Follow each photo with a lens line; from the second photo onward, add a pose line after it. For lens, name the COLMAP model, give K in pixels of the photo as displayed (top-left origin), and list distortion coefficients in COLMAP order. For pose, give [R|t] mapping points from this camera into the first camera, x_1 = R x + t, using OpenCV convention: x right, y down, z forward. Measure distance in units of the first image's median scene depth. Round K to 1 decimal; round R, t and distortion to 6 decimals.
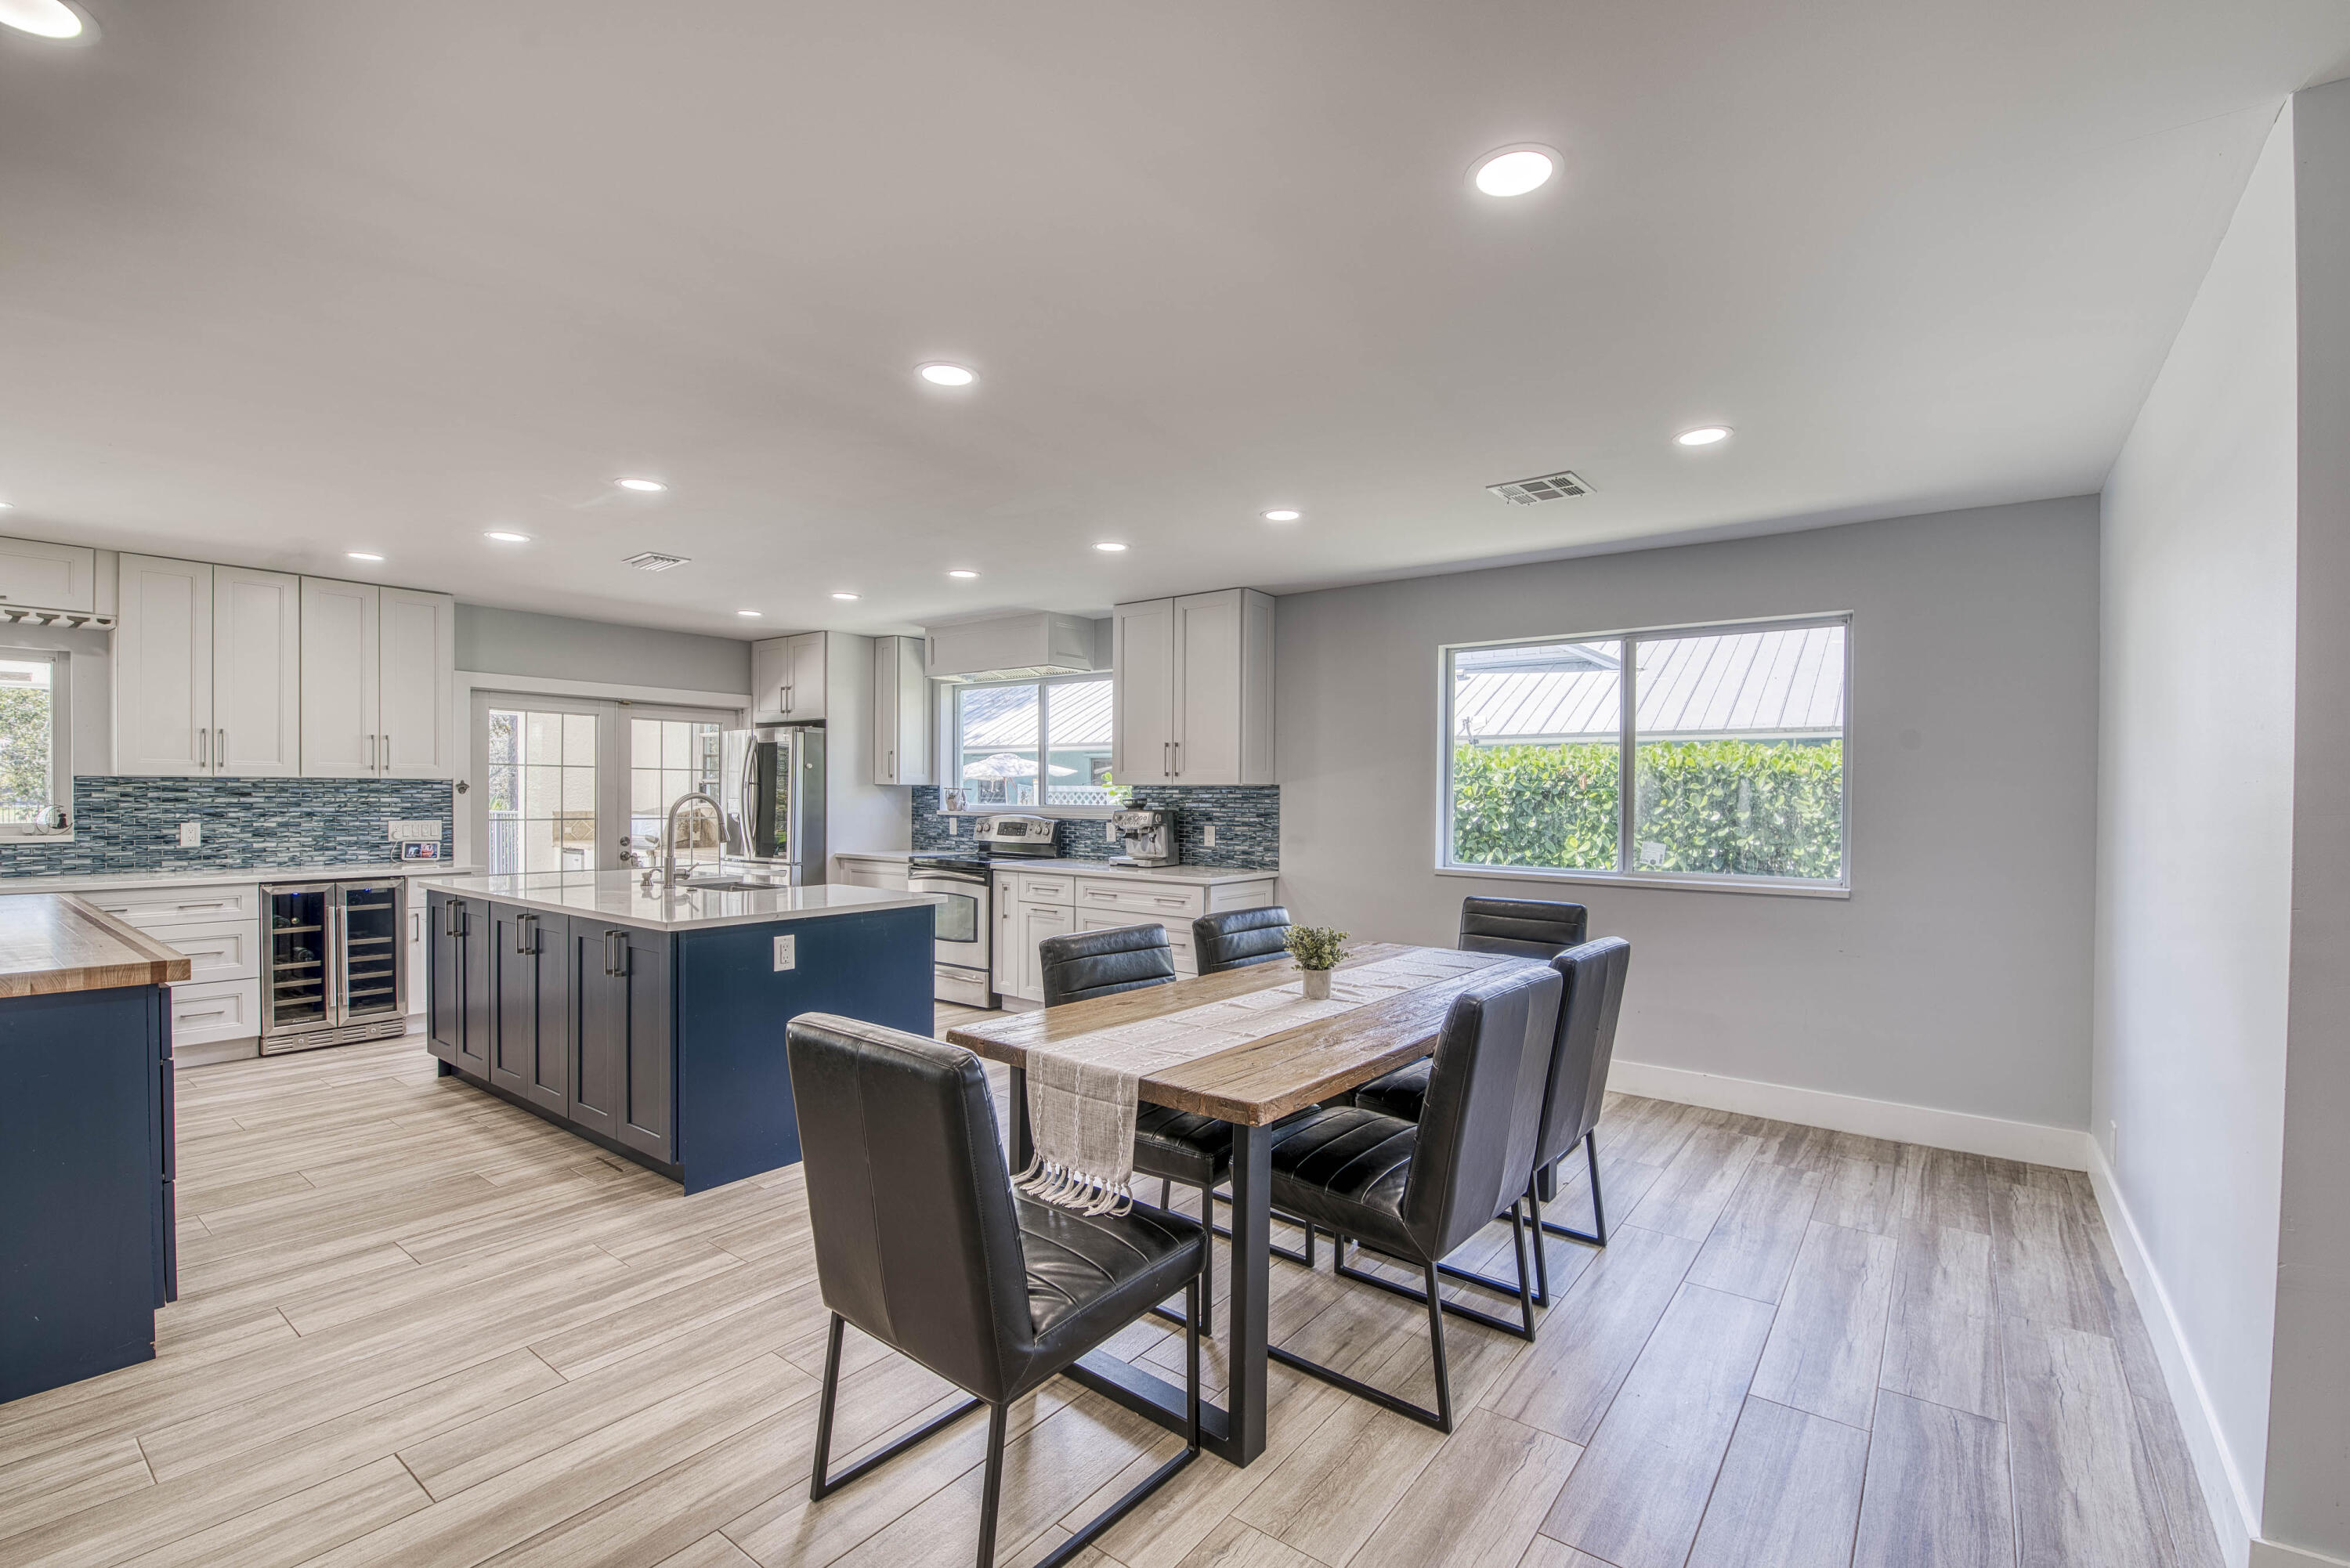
lens RADIAL K [[1021.2, 0, 1166.7], [0, 1021.2, 805.8], [0, 0, 1]] dist [-0.002493, -0.000576]
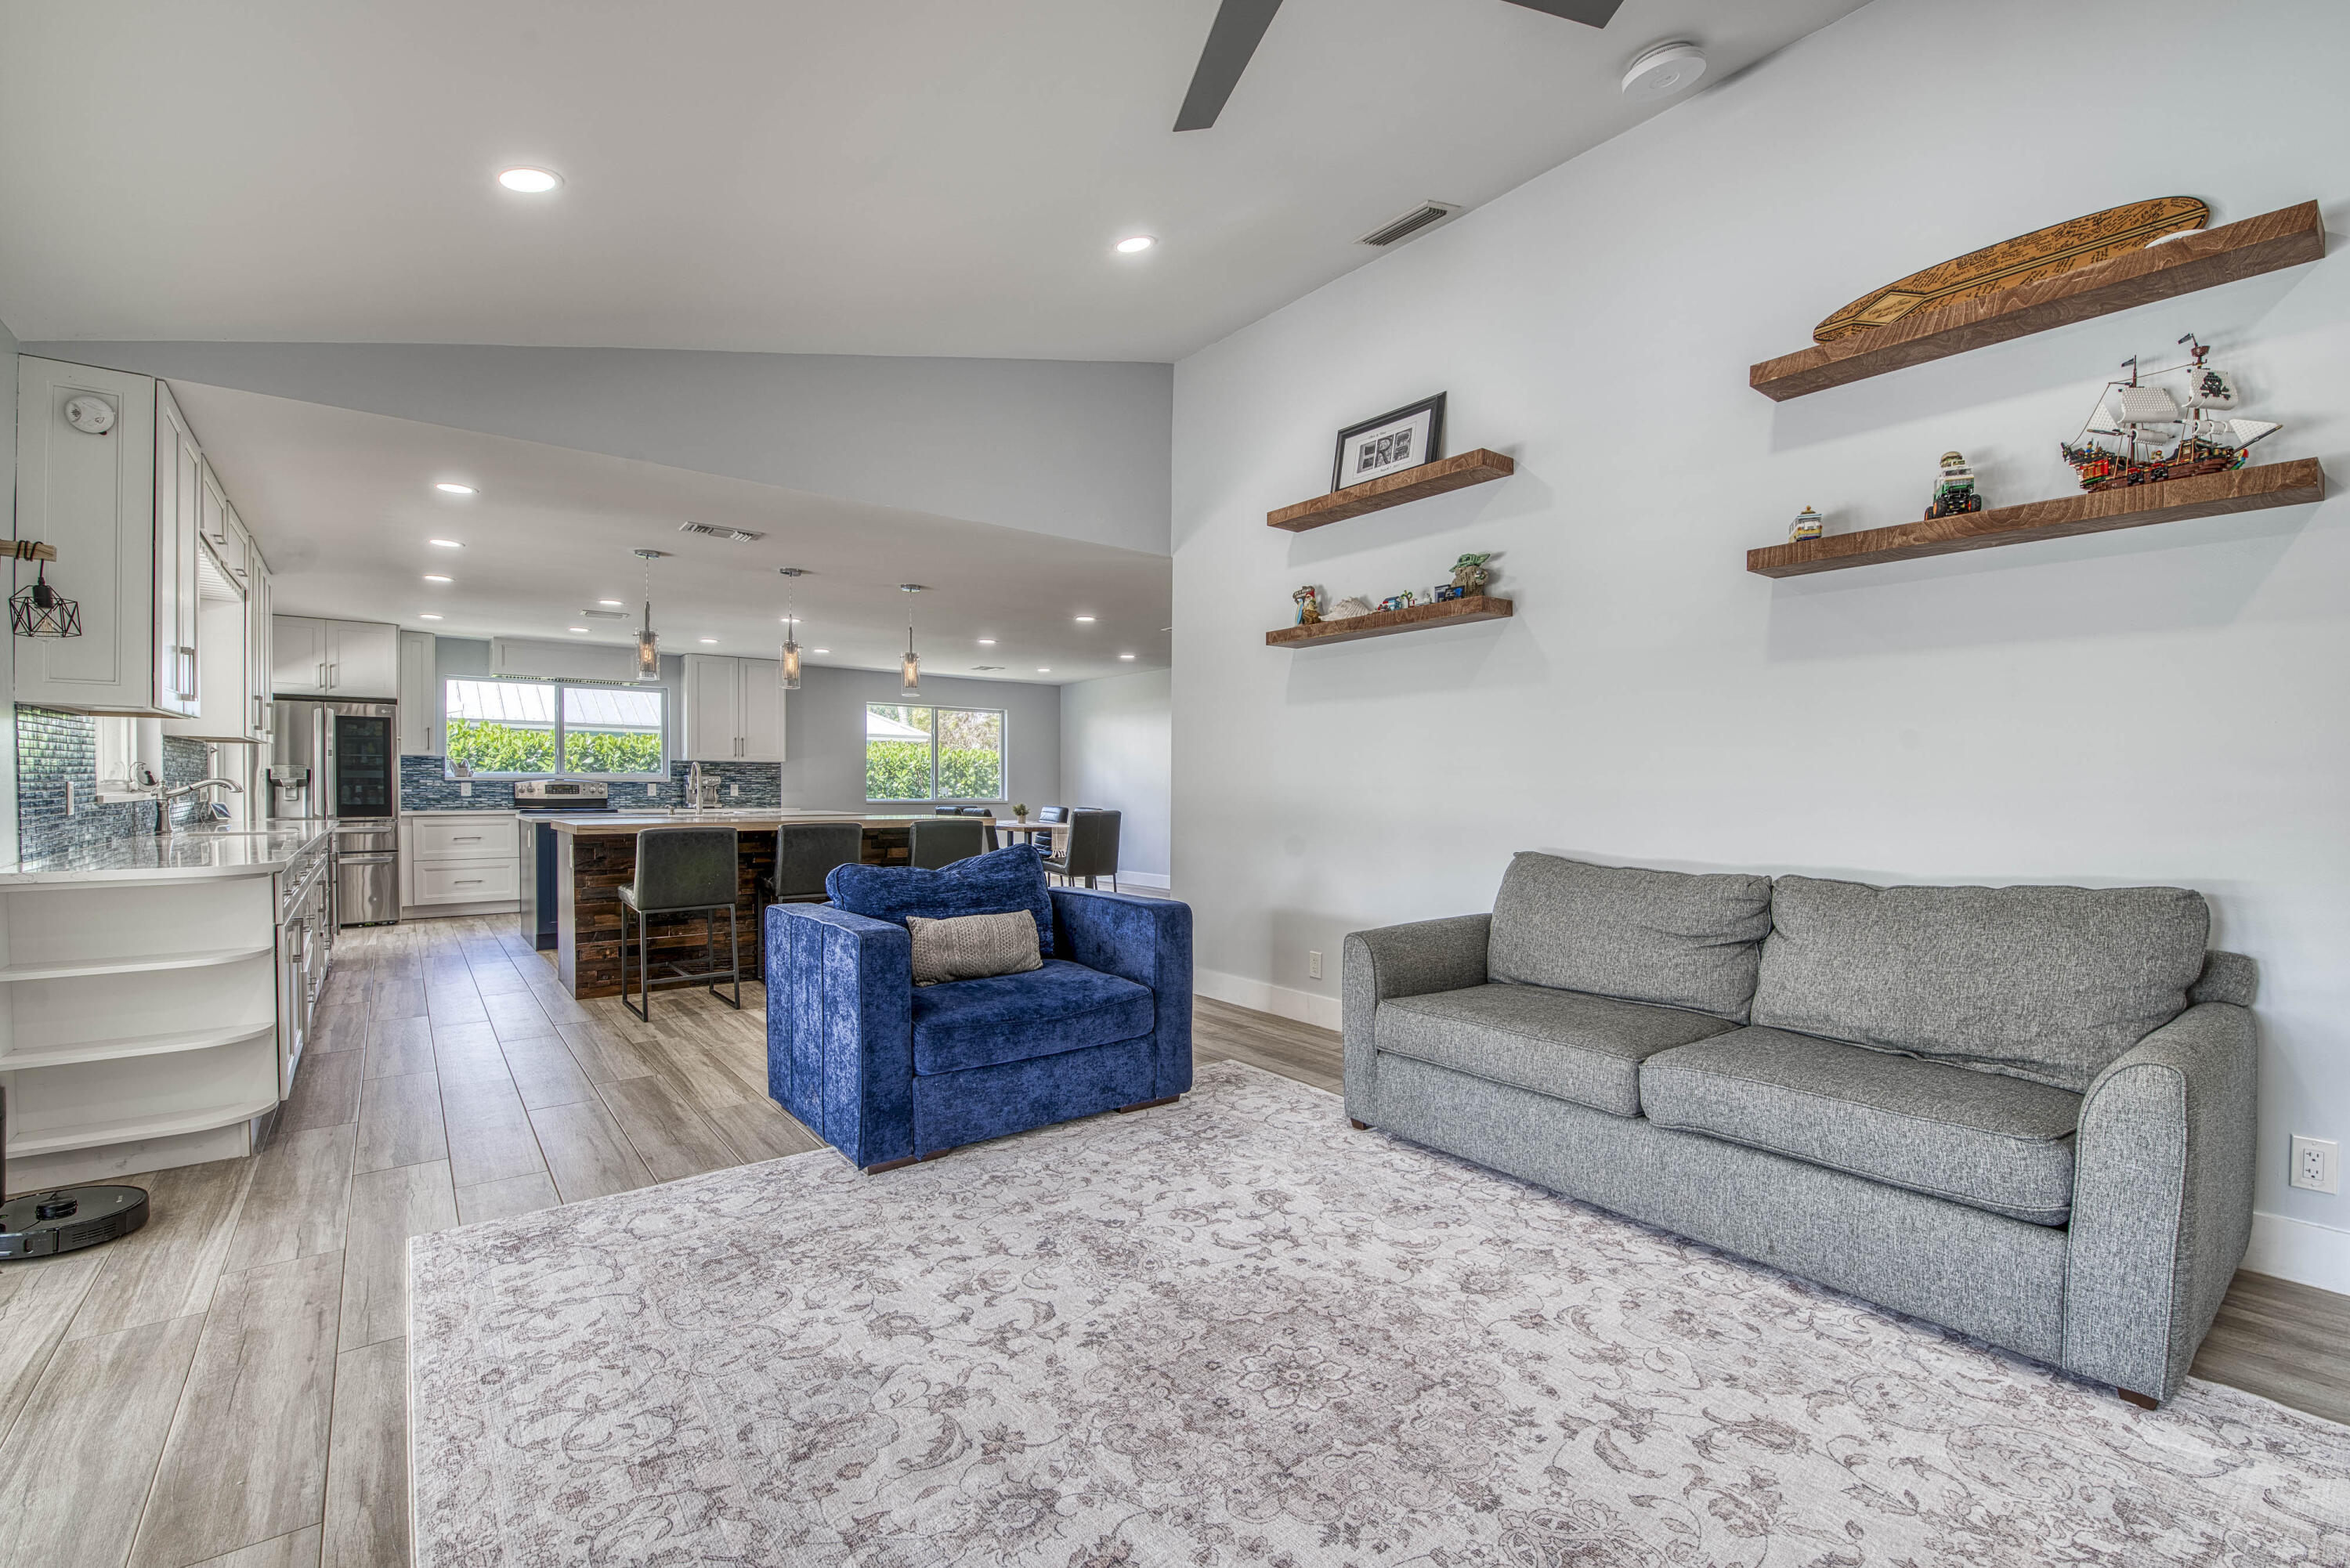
lens RADIAL K [[1005.7, 0, 1175.0], [0, 1005.7, 784.0], [0, 0, 1]] dist [-0.000243, -0.000084]
pose [[0.229978, -0.003128, 0.973191, -1.694312], [0.006283, 0.999979, 0.001729, 0.023280], [-0.973176, 0.005717, 0.229993, -0.182902]]
